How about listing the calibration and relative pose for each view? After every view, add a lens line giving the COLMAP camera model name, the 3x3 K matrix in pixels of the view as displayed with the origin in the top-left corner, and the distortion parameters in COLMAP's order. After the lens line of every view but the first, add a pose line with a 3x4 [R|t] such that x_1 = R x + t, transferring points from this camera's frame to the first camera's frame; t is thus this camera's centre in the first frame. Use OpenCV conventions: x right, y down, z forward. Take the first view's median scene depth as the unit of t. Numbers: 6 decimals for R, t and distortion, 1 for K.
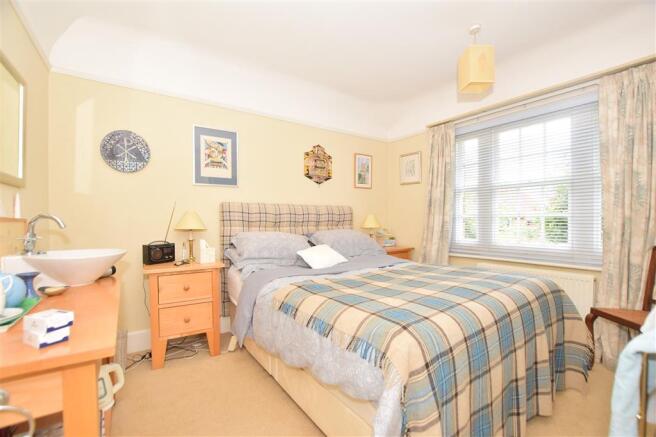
lens RADIAL K [[293.4, 0, 330.8], [0, 293.4, 220.5], [0, 0, 1]] dist [-0.017526, 0.001327]
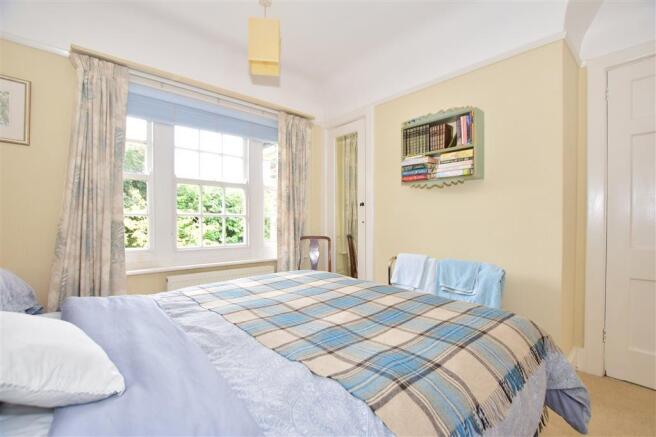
lens RADIAL K [[293.4, 0, 332.1], [0, 293.4, 218.0], [0, 0, 1]] dist [-0.017526, 0.001327]
pose [[-0.136095, -0.001012, 0.990695, -0.298589], [-0.003360, 0.999994, 0.000560, -0.009298], [-0.990690, -0.003253, -0.136098, 0.681369]]
